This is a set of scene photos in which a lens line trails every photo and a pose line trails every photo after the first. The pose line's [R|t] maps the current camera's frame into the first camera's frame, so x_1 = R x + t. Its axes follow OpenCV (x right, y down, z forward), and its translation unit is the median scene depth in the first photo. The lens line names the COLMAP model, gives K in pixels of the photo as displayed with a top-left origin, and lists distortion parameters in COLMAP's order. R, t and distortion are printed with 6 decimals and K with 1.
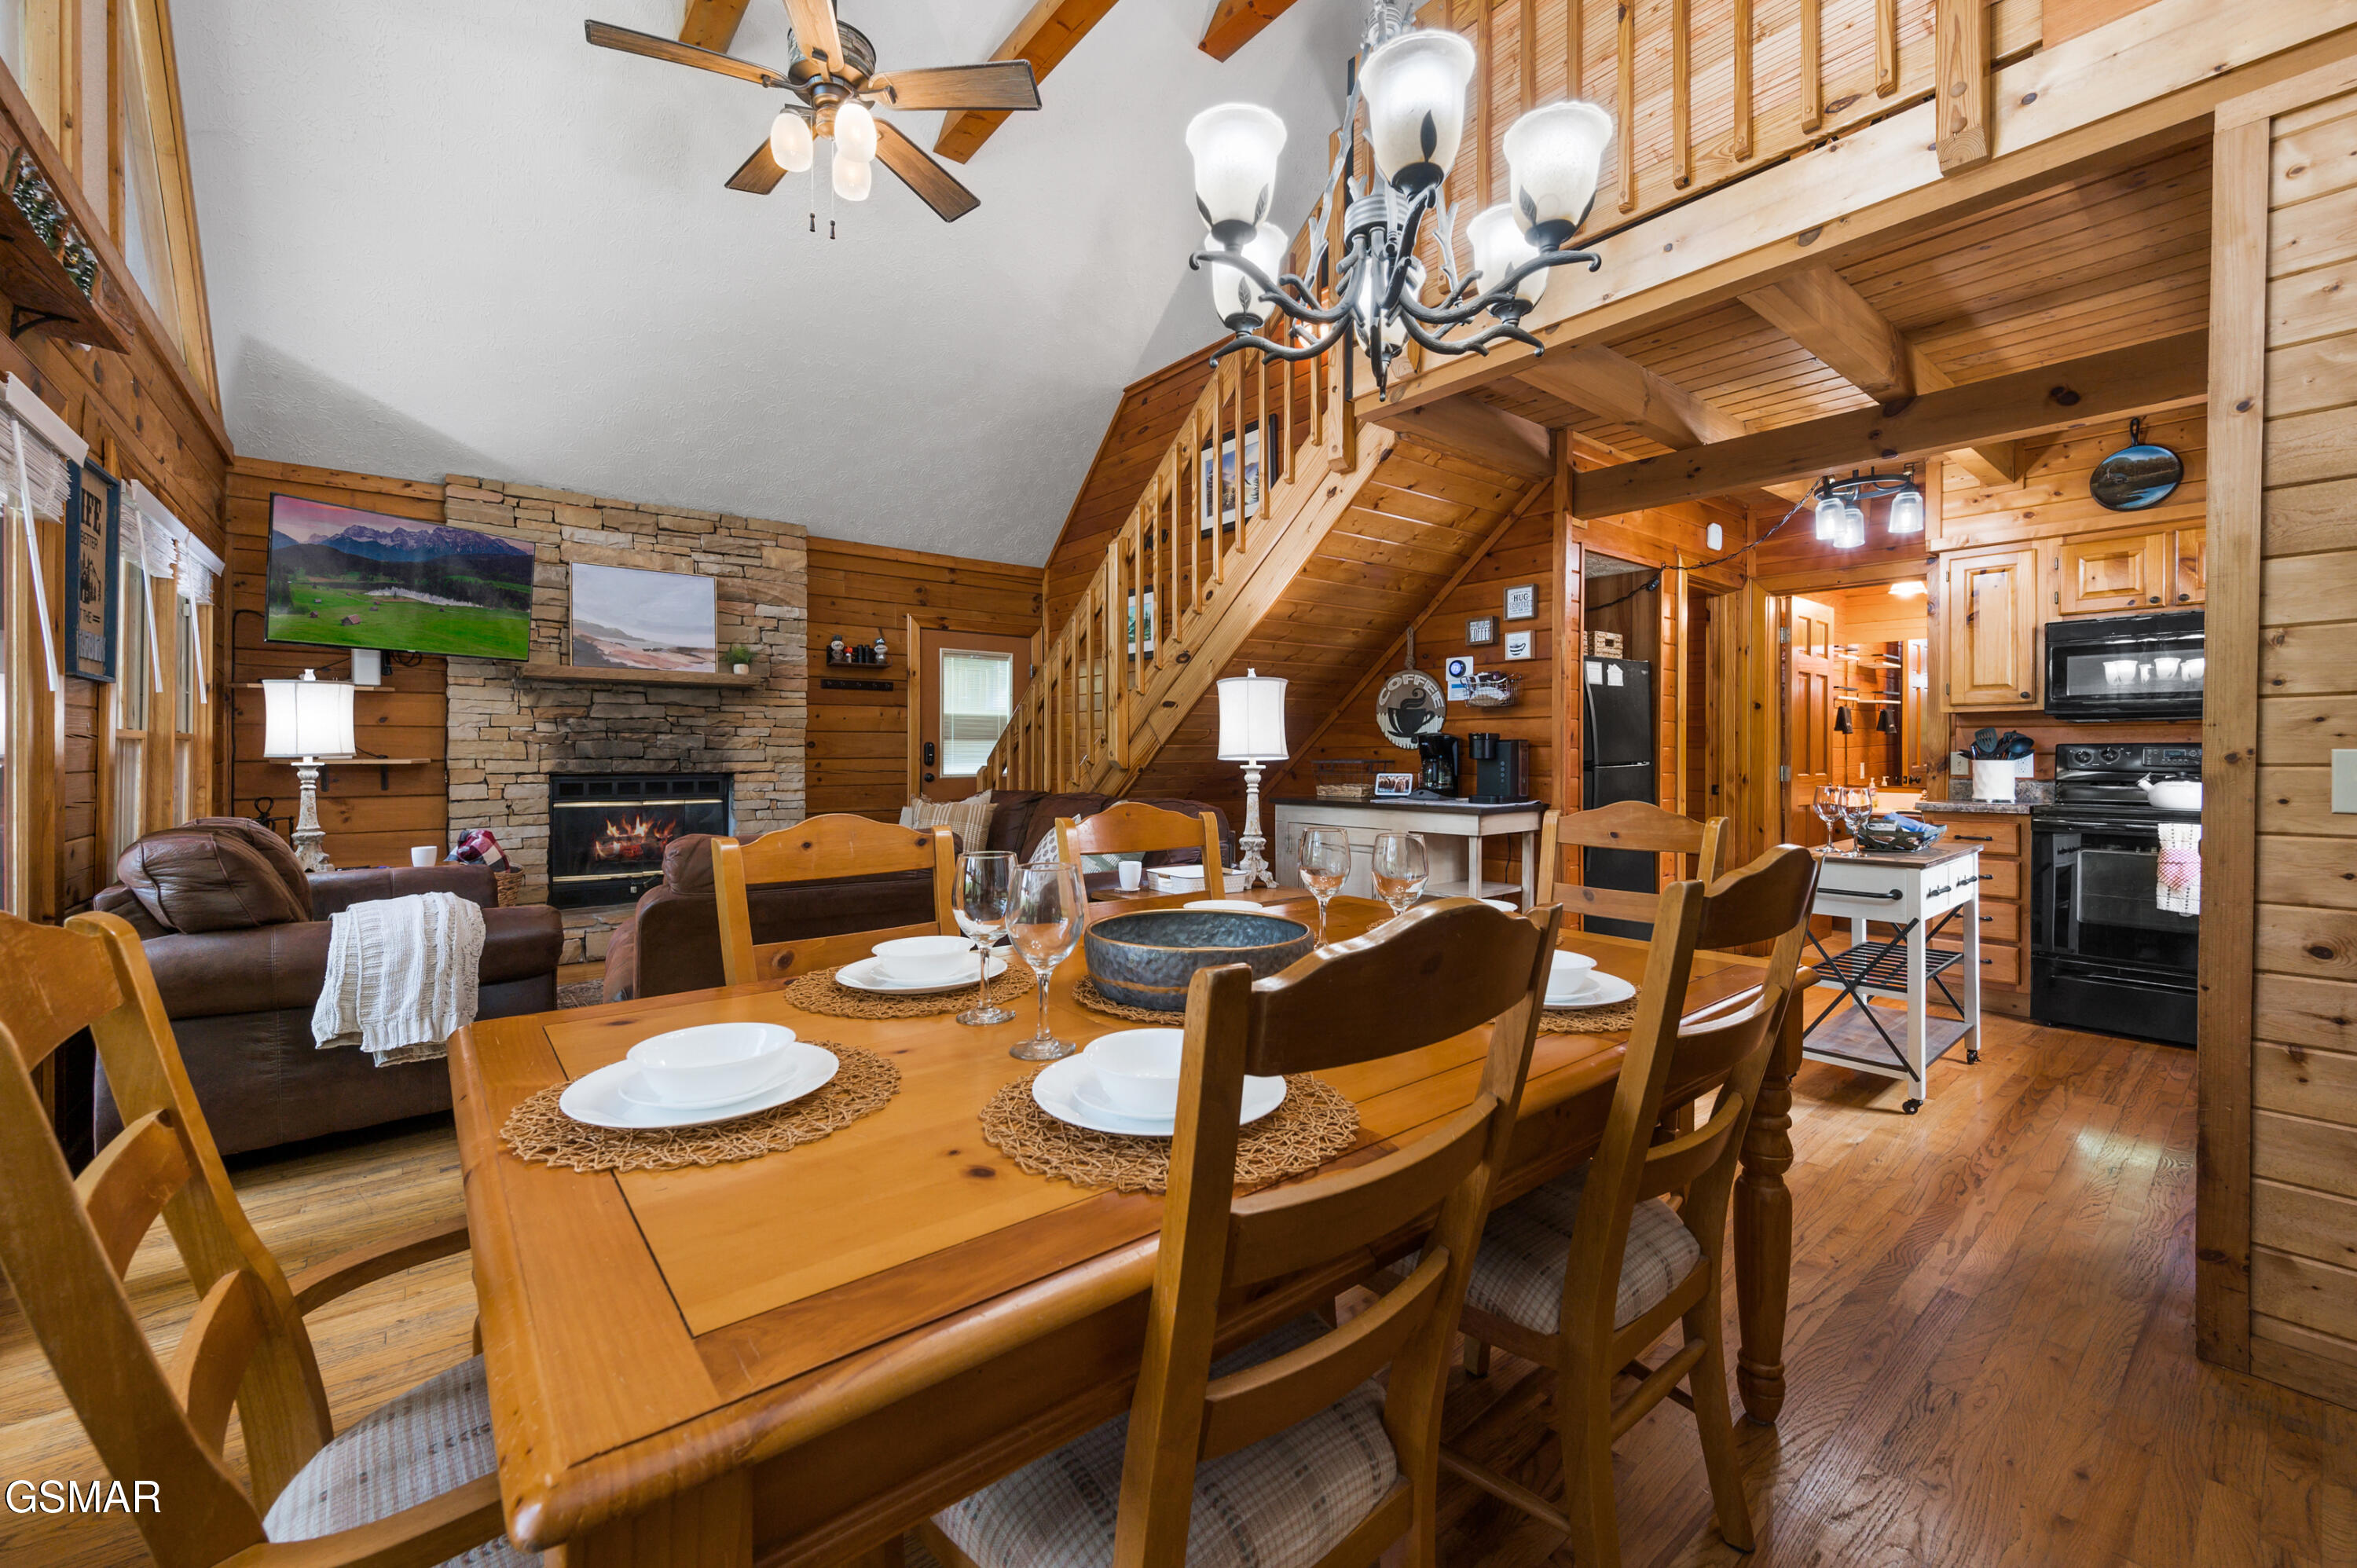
lens RADIAL K [[937.6, 0, 1176.9], [0, 937.6, 752.1], [0, 0, 1]] dist [-0.001573, 0.000018]
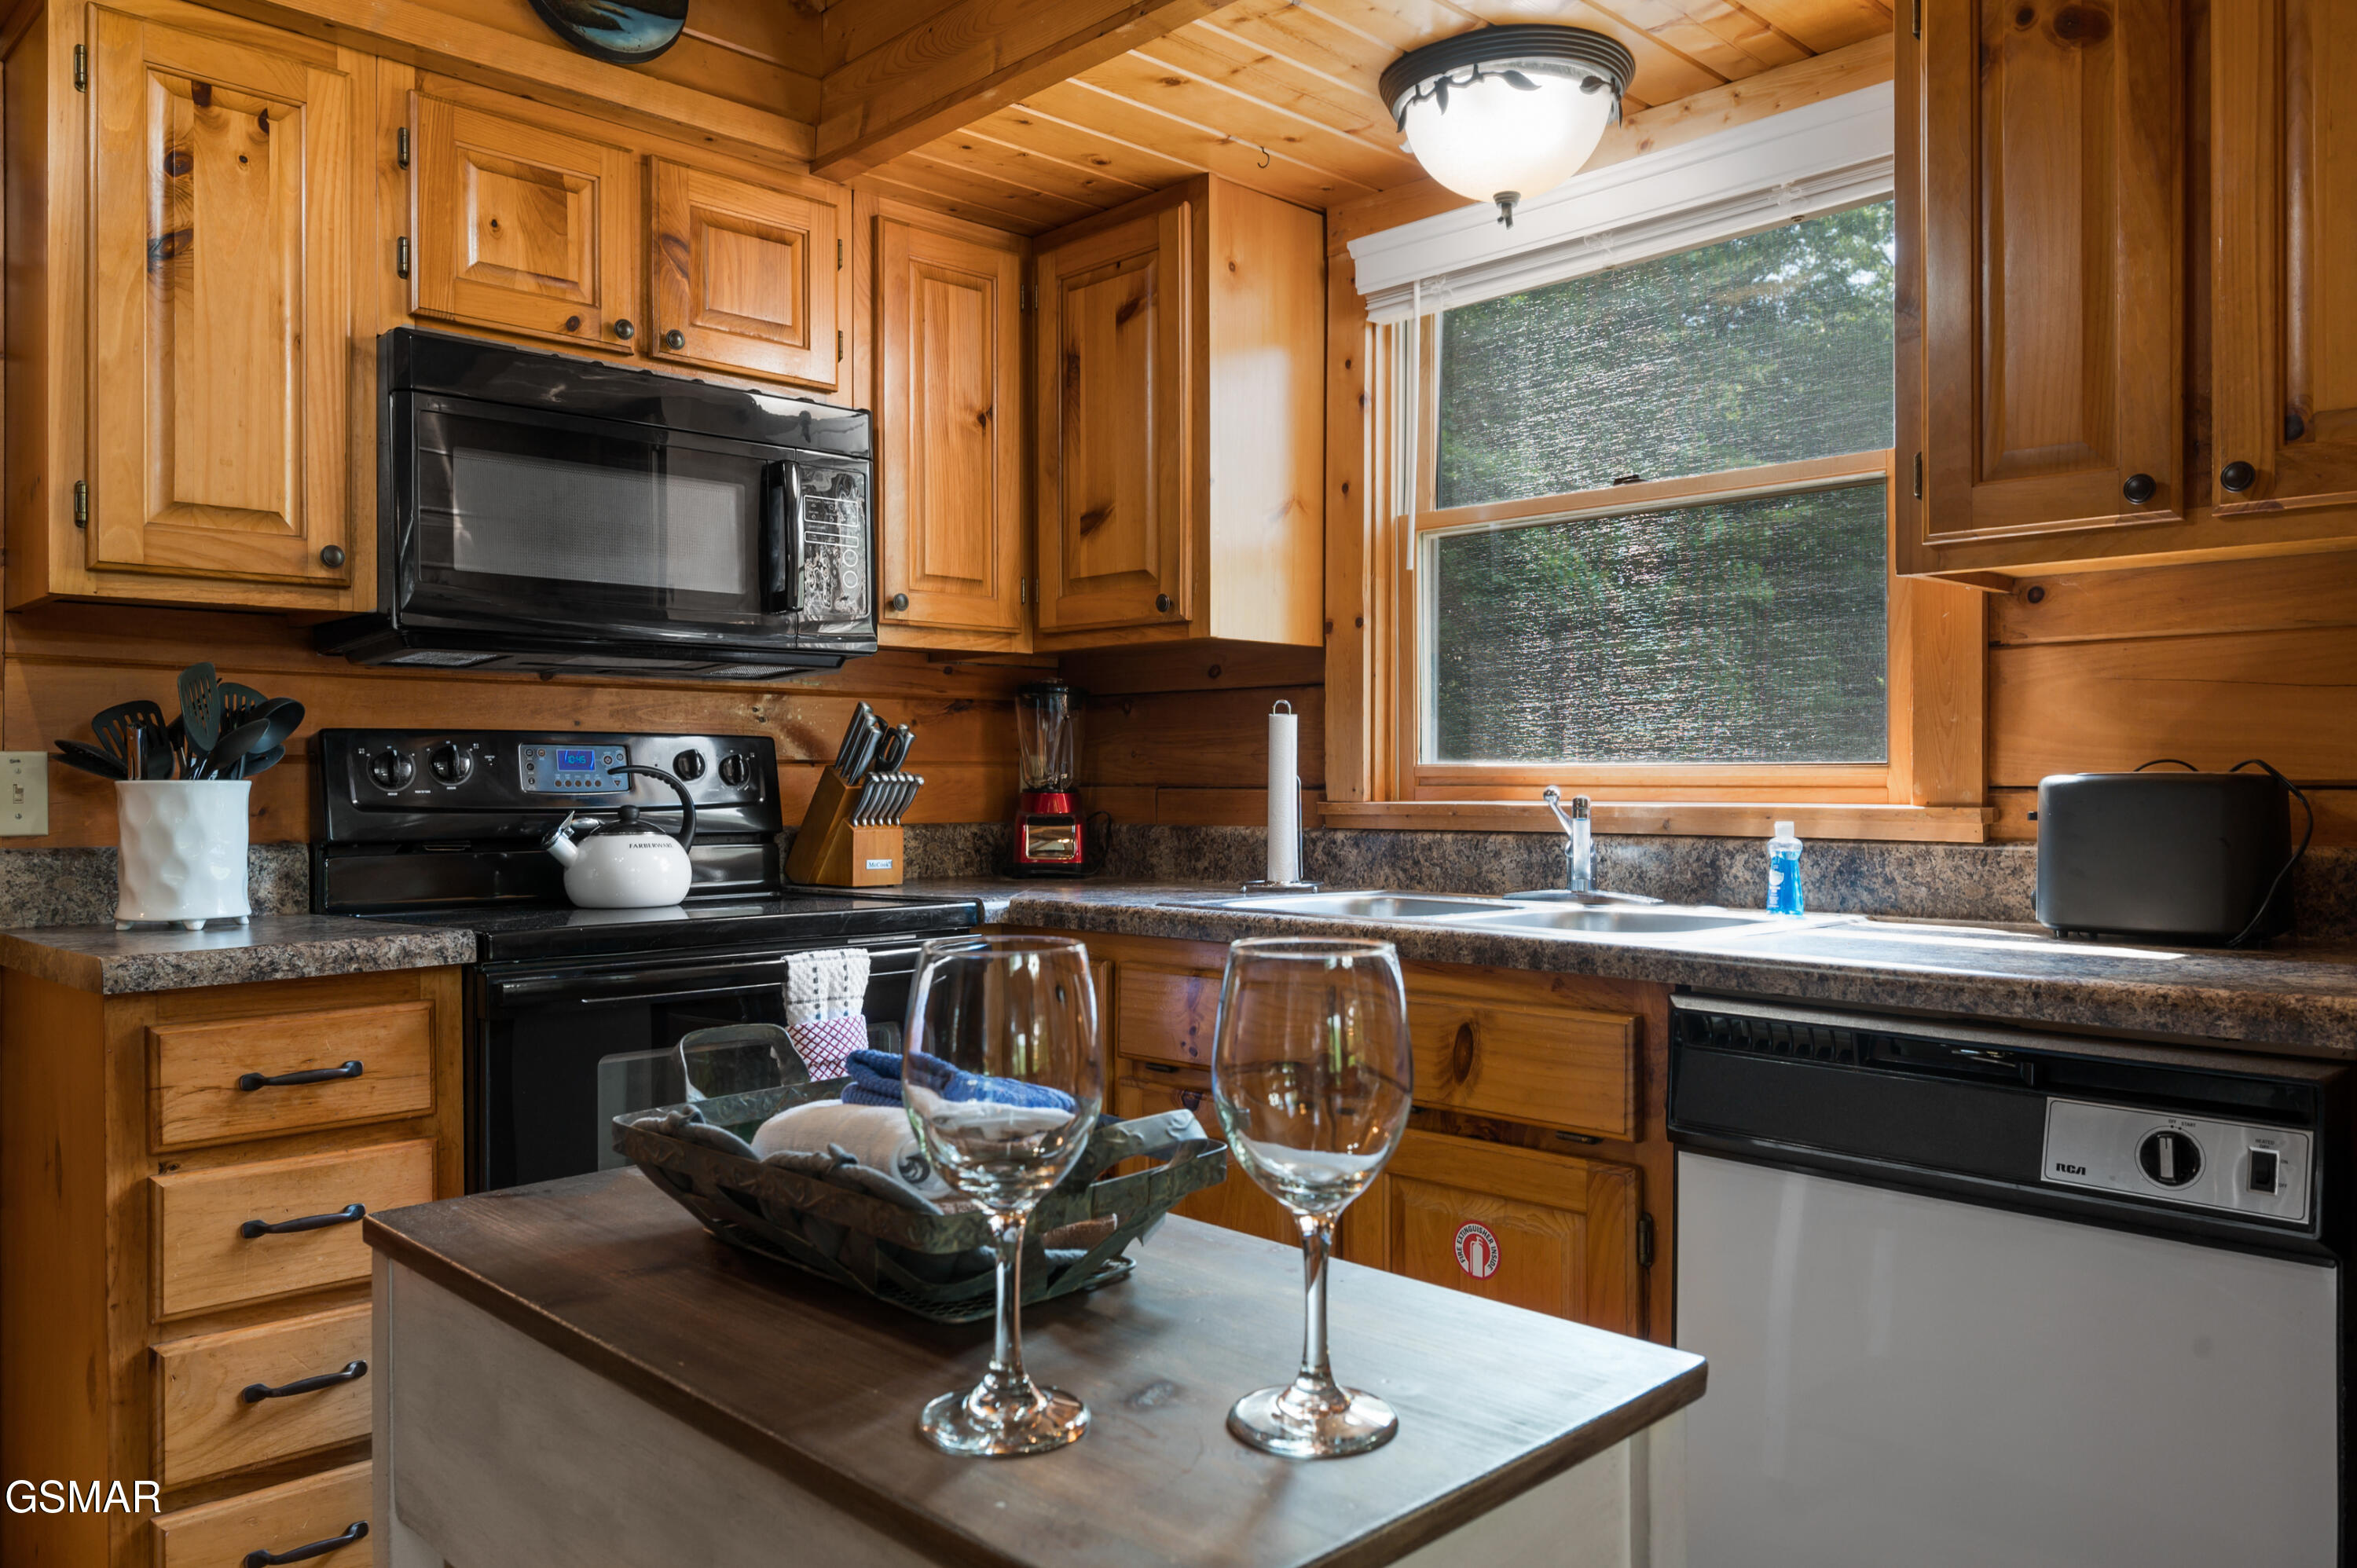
lens RADIAL K [[1685.8, 0, 1182.1], [0, 1685.8, 767.0], [0, 0, 1]] dist [-0.006581, 0.004404]
pose [[-0.092573, 0.008051, 0.995673, 0.281552], [0.003764, 0.999963, -0.007736, 0.008250], [-0.995699, 0.003032, -0.092600, 0.622903]]
